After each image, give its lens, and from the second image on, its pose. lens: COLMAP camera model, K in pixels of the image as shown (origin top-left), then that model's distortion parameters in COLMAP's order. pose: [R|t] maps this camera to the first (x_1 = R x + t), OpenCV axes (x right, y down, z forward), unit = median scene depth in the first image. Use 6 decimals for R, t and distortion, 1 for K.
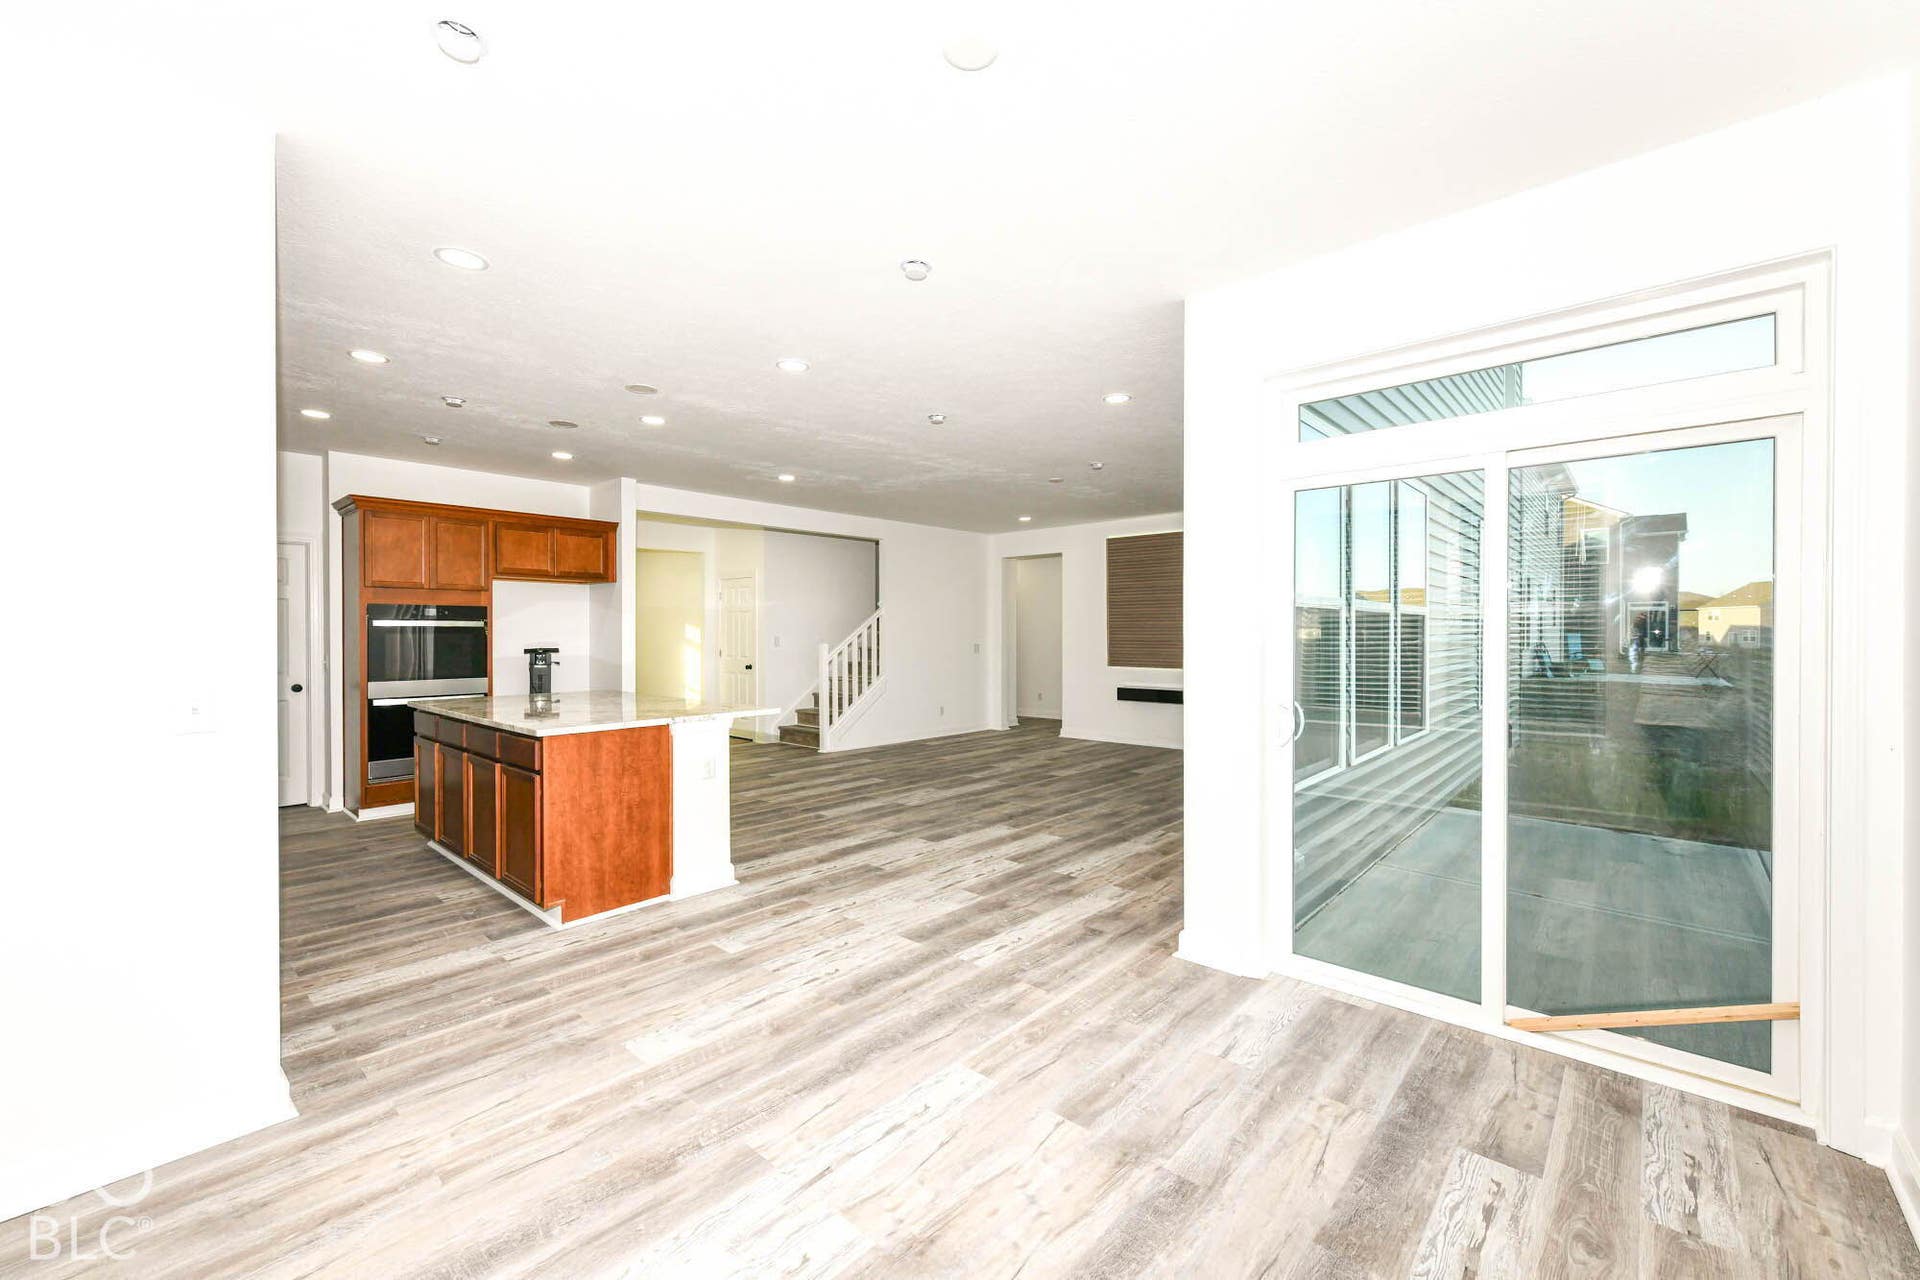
lens RADIAL K [[767.1, 0, 962.3], [0, 767.1, 636.7], [0, 0, 1]] dist [0.005838, -0.001494]
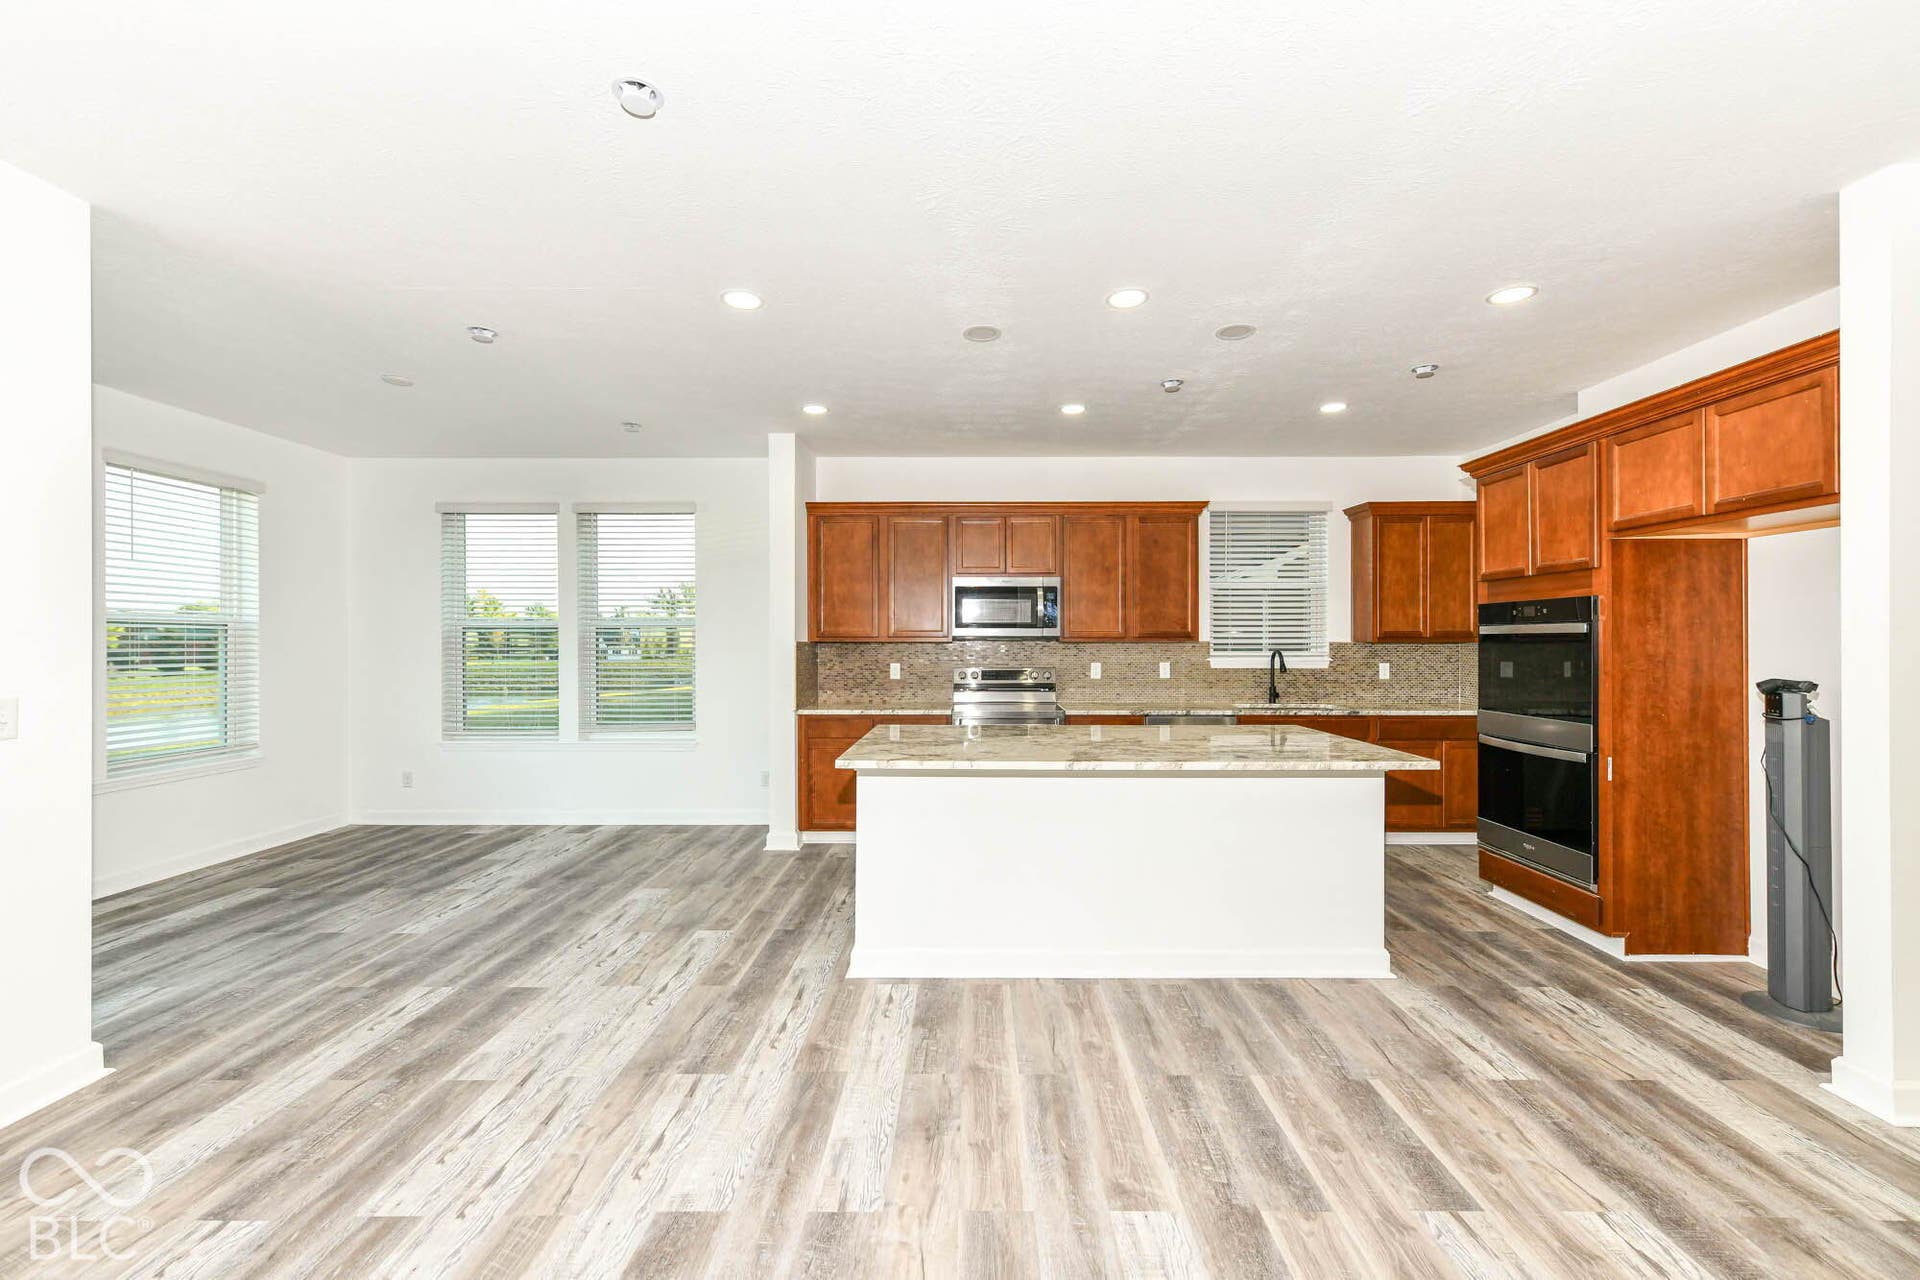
lens RADIAL K [[767.1, 0, 978.7], [0, 767.1, 644.5], [0, 0, 1]] dist [0.005838, -0.001494]
pose [[-0.736247, 0.004980, -0.676694, 0.113364], [-0.002080, 0.999952, 0.009623, -0.012846], [0.676709, 0.008493, -0.736201, 1.529598]]
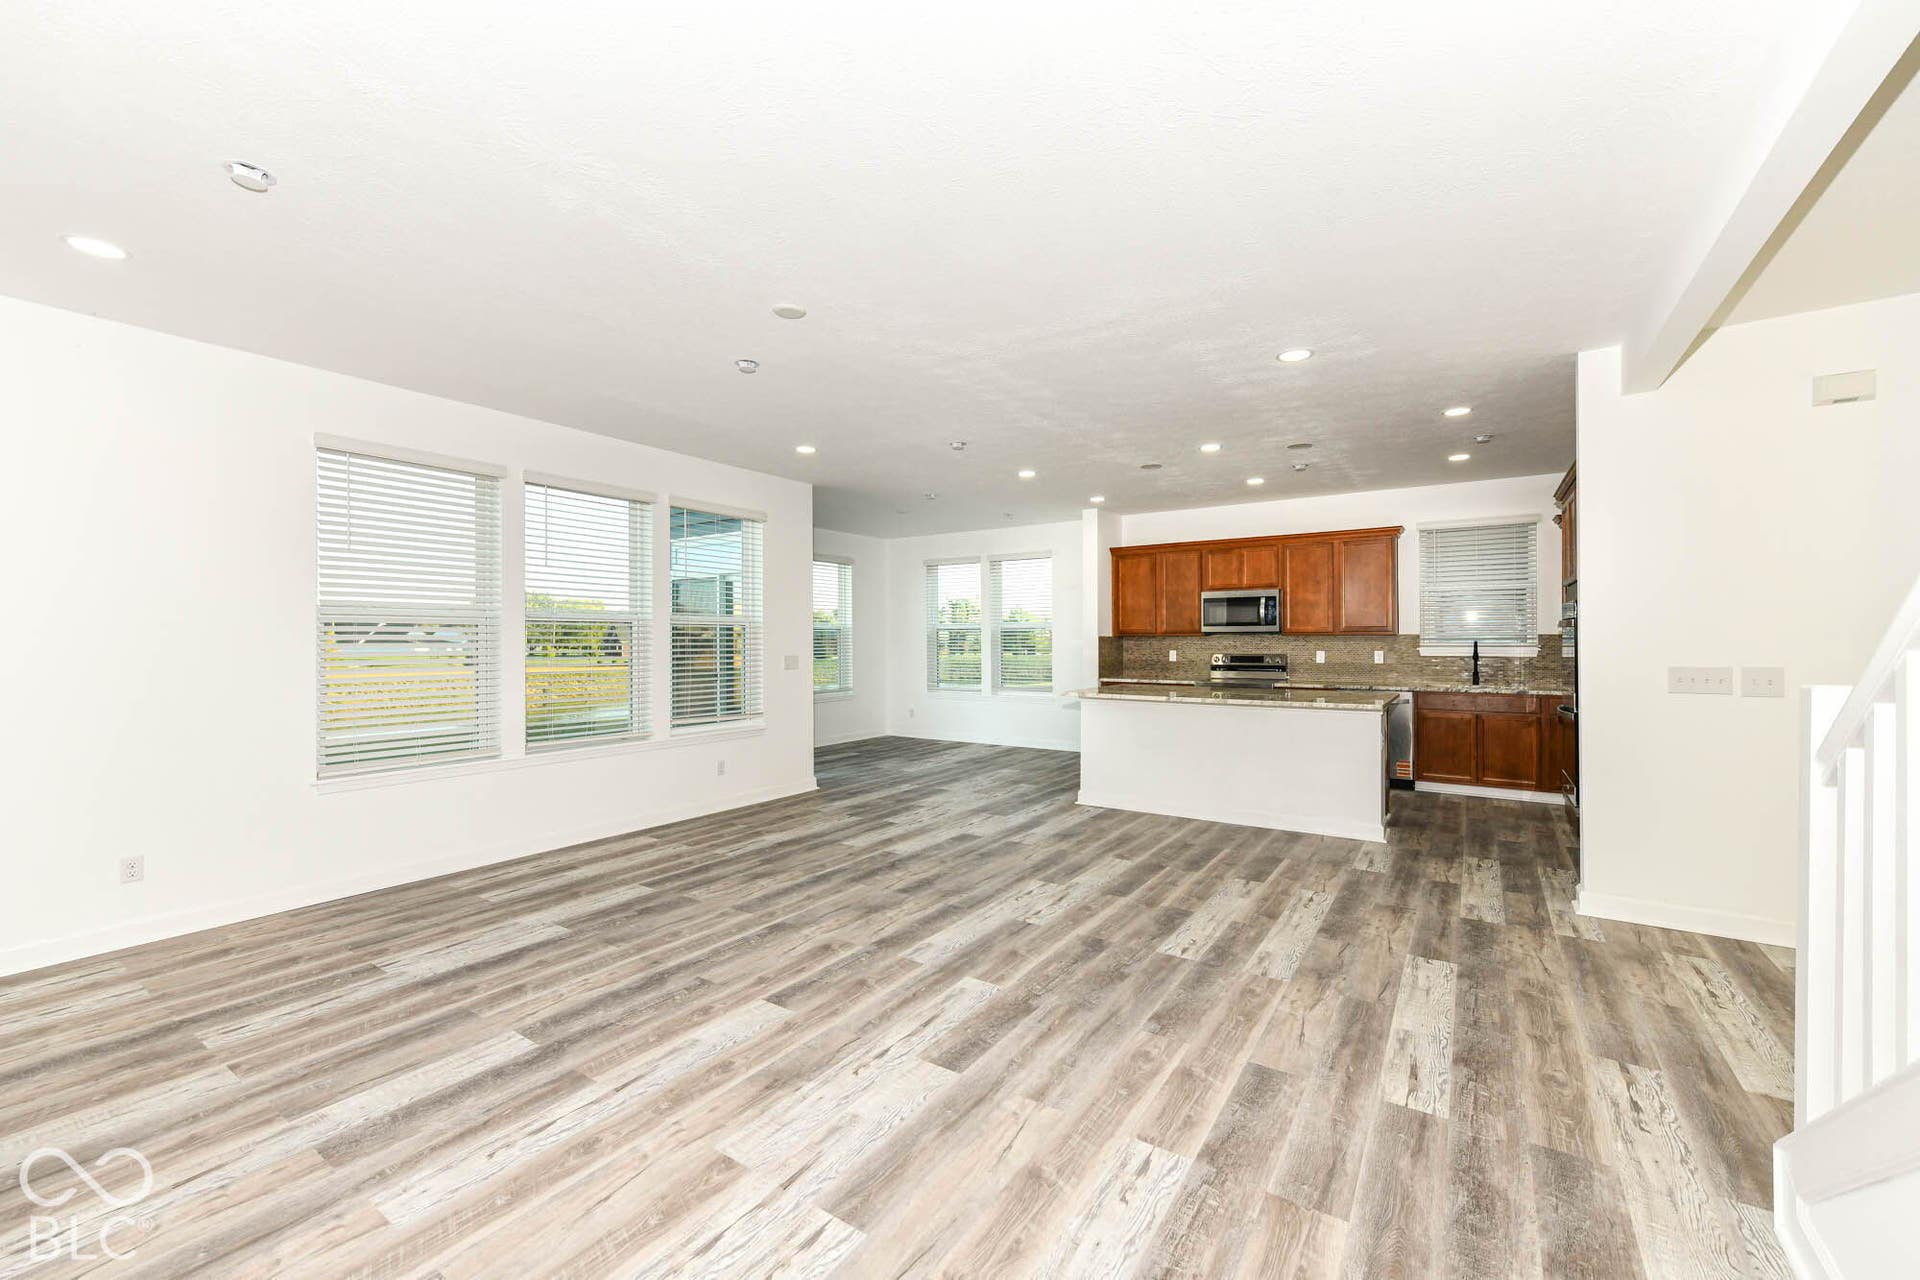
lens RADIAL K [[767.1, 0, 976.2], [0, 767.1, 626.7], [0, 0, 1]] dist [0.005838, -0.001494]
pose [[-0.986678, 0.003395, -0.162652, 0.135043], [0.005185, 0.999931, -0.010578, -0.010583], [0.162605, -0.011280, -0.986627, 2.298314]]
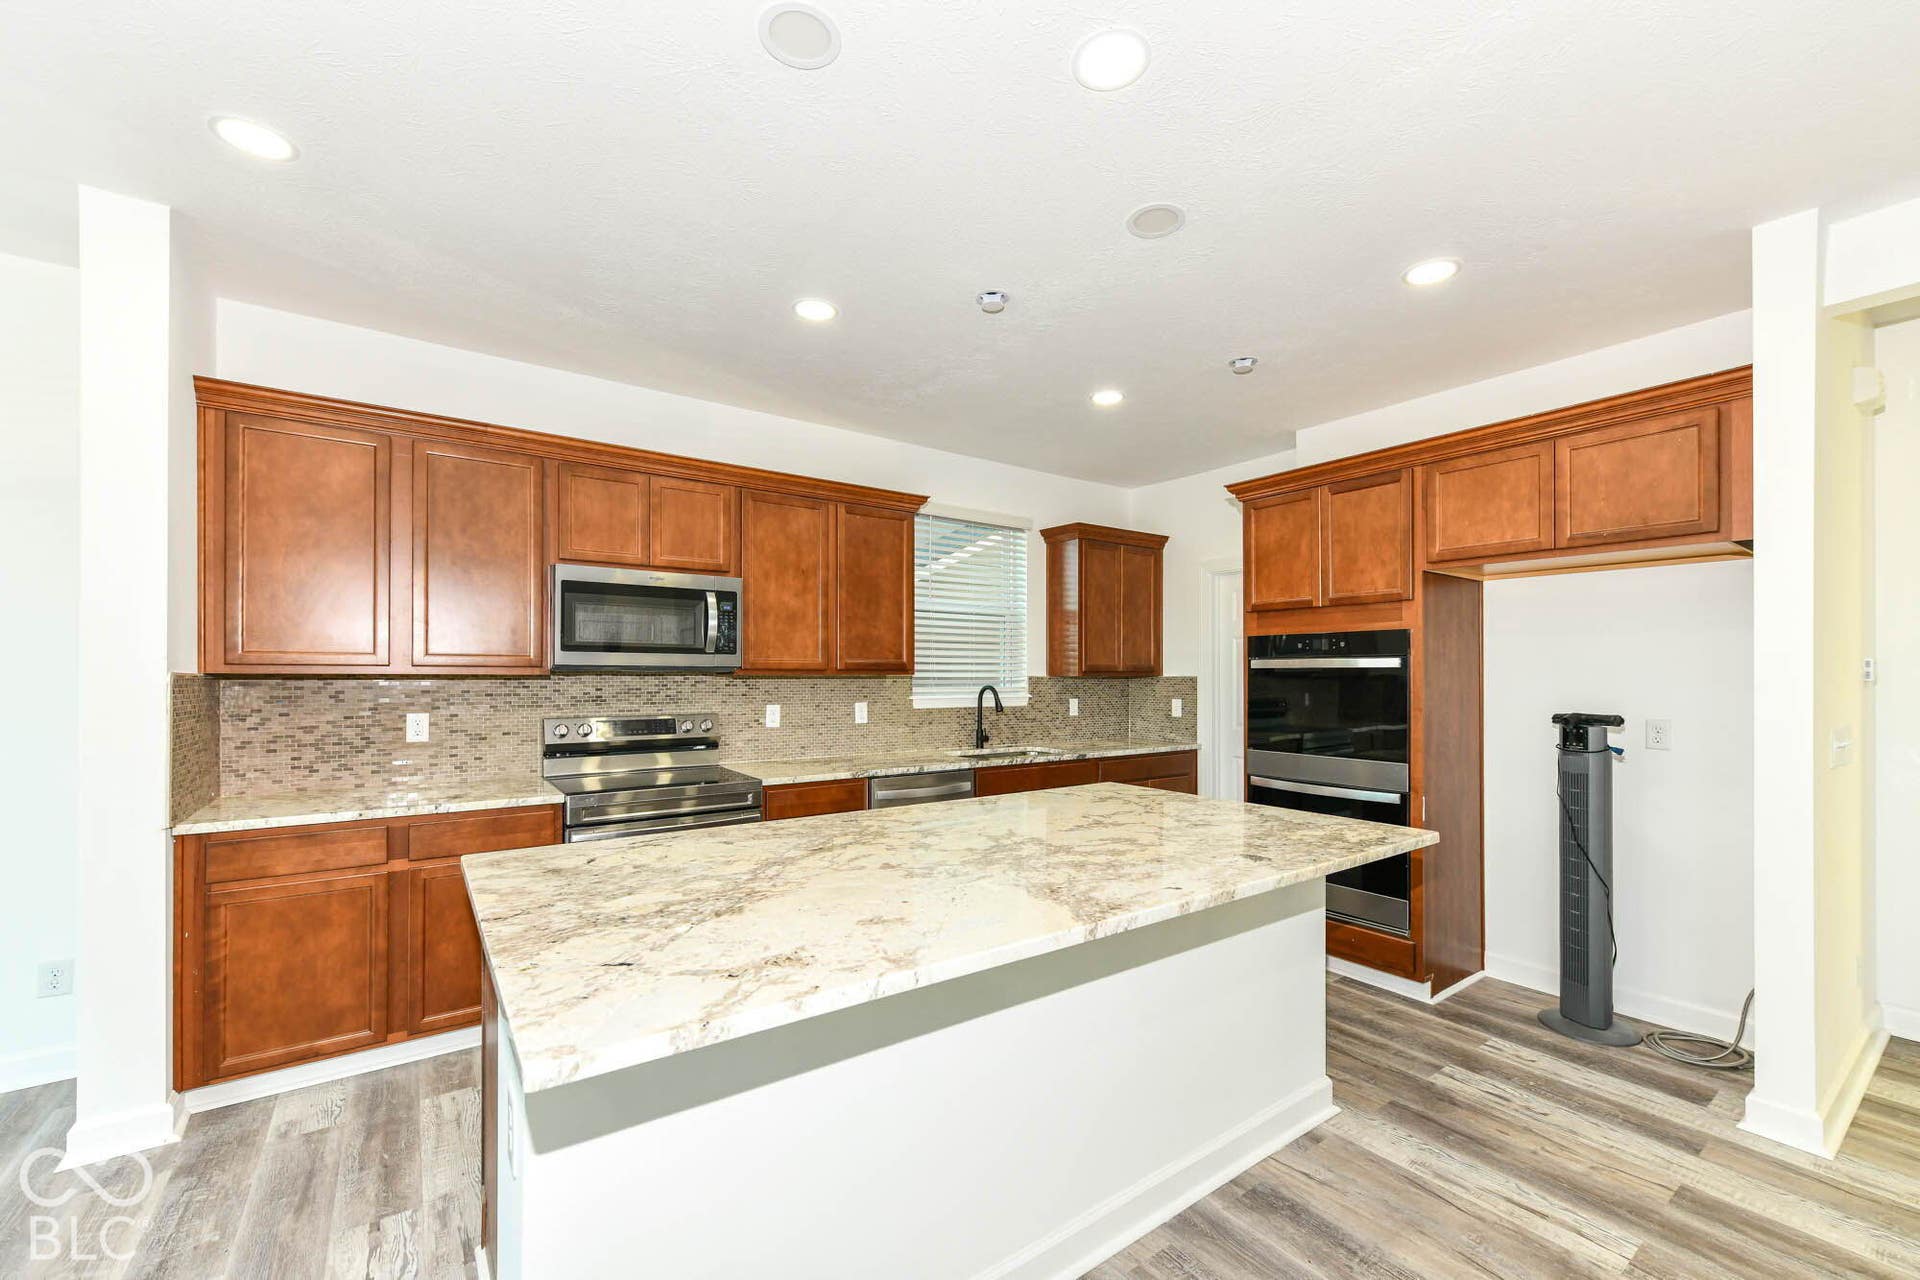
lens RADIAL K [[767.1, 0, 998.1], [0, 767.1, 675.8], [0, 0, 1]] dist [0.005838, -0.001494]
pose [[-0.187443, 0.002606, -0.982272, -0.061042], [-0.007716, 0.999962, 0.004125, -0.010671], [0.982245, 0.008353, -0.187415, 1.135543]]
